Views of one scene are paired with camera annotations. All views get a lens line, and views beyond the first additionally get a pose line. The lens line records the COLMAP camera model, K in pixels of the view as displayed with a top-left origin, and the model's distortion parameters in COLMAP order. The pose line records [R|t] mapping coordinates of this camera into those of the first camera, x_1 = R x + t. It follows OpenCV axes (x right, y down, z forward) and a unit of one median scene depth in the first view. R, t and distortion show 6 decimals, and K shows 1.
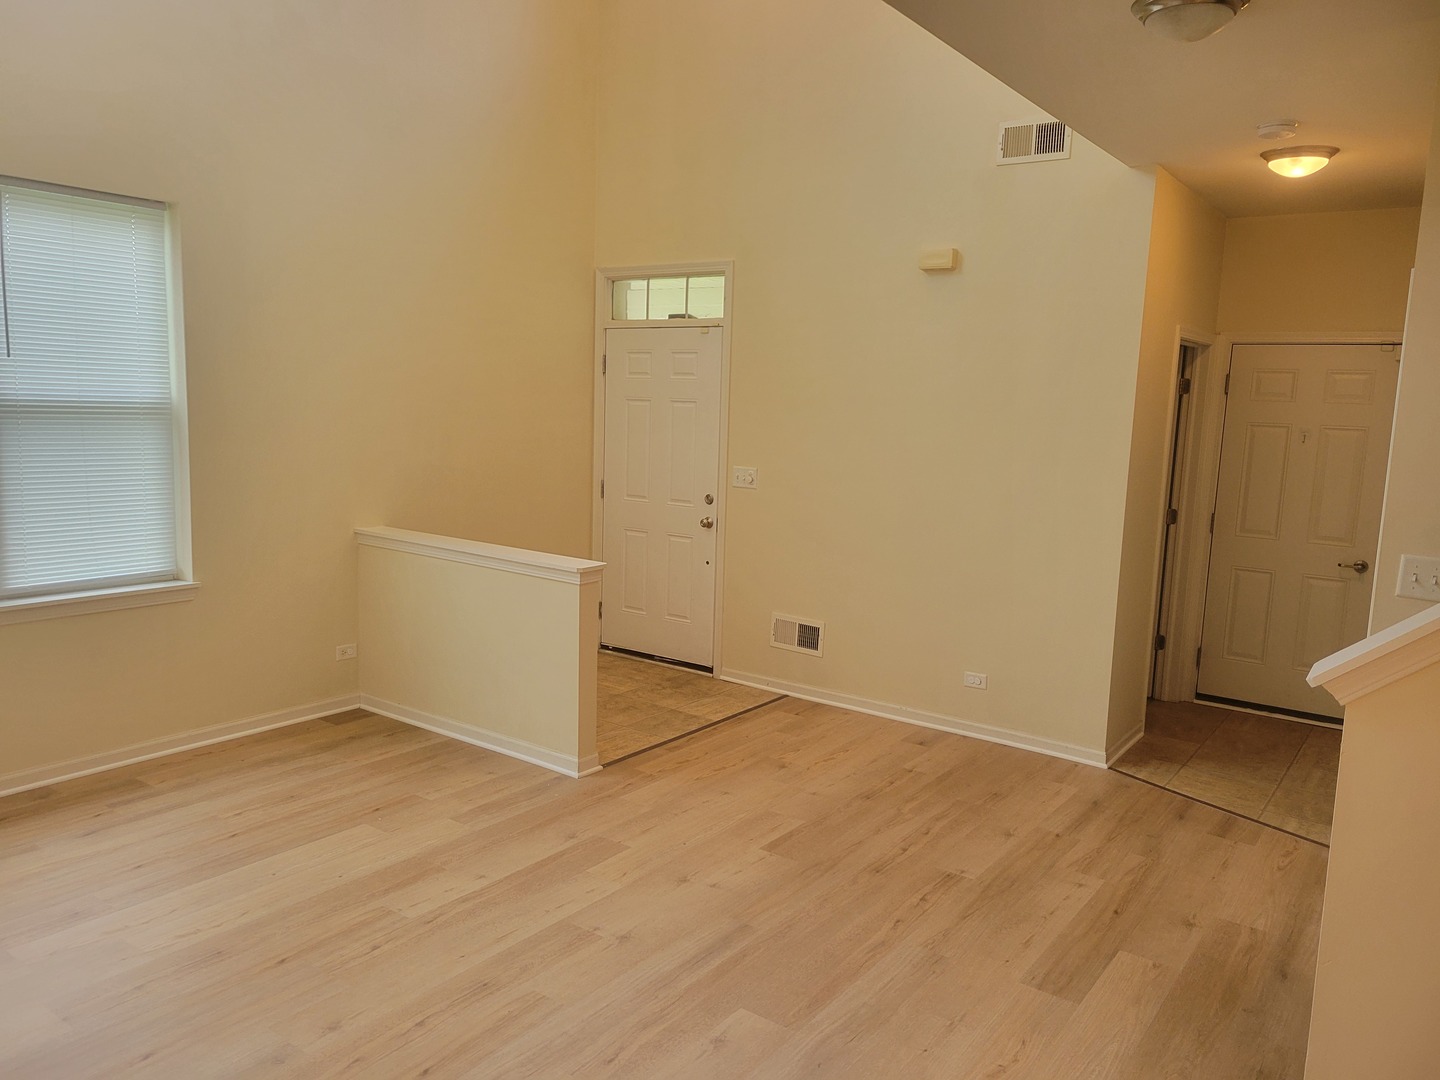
lens RADIAL K [[1076.1, 0, 711.3], [0, 1076.1, 539.8], [0, 0, 1]] dist [-0.031771, -0.000697]
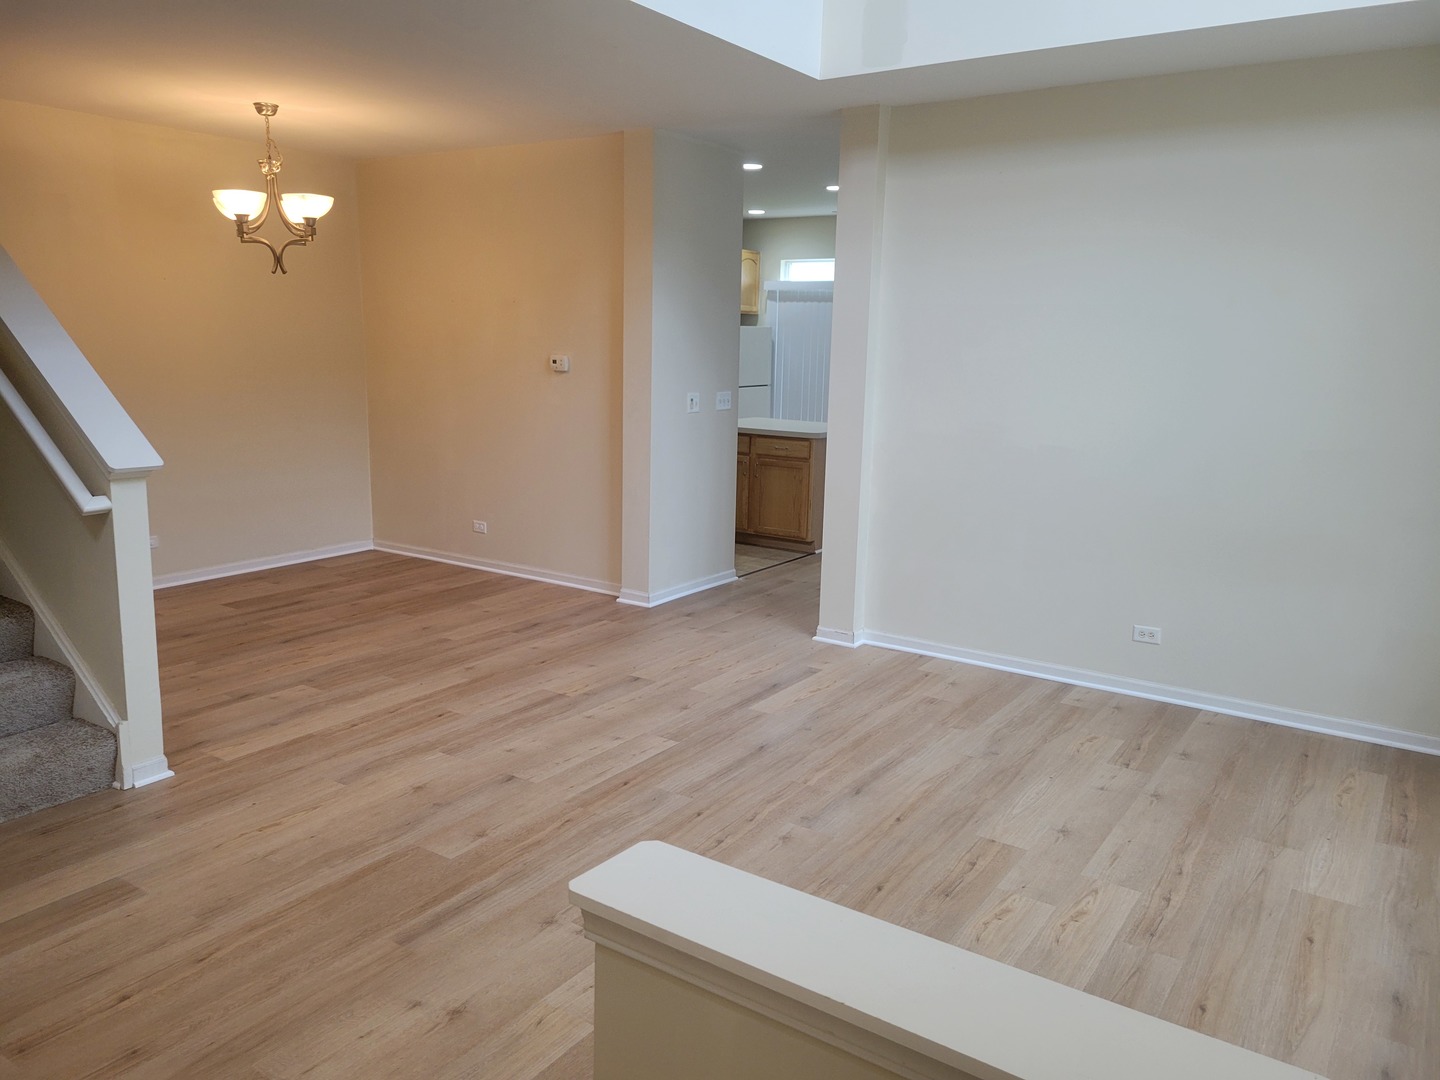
lens RADIAL K [[1076.1, 0, 719.9], [0, 1076.1, 538.6], [0, 0, 1]] dist [-0.031771, -0.000697]
pose [[-0.997073, -0.064432, -0.041161, -0.175900], [-0.074146, 0.946207, 0.314953, -0.244502], [0.018653, 0.317083, -0.948214, 1.845530]]
